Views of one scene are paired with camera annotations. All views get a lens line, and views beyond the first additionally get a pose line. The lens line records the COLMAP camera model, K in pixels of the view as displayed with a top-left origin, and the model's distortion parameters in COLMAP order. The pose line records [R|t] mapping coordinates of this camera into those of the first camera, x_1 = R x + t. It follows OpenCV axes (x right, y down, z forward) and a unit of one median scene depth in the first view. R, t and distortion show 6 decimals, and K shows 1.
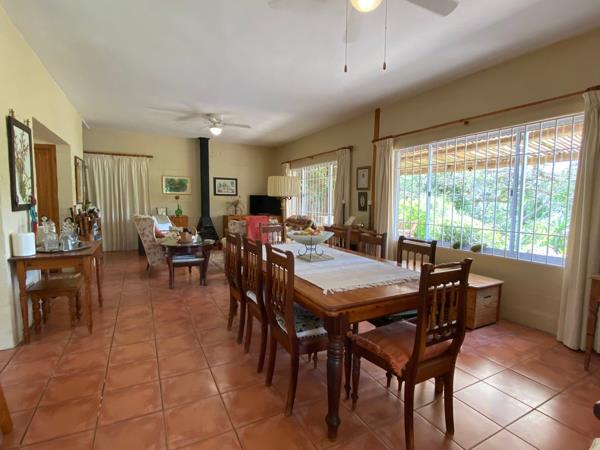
lens RADIAL K [[271.1, 0, 300.0], [0, 271.1, 225.0], [0, 0, 1]] dist [0.000761, 0.000039]
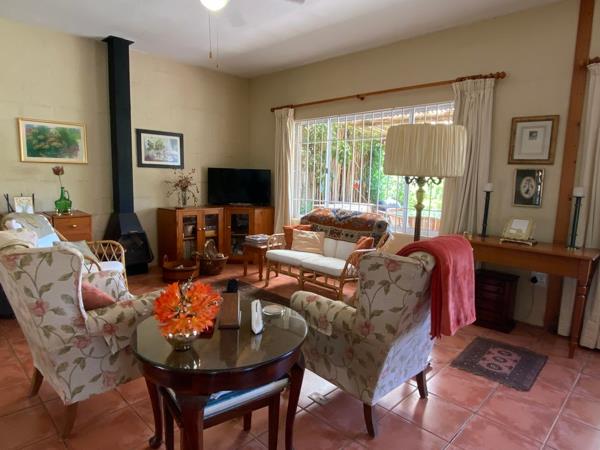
lens RADIAL K [[363.3, 0, 300.0], [0, 363.3, 225.0], [0, 0, 1]] dist [0.002362, -0.000328]
pose [[0.961488, -0.025349, 0.273675, -0.231788], [0.011710, 0.998612, 0.051354, -0.037862], [-0.274597, -0.046172, 0.960450, 0.311802]]
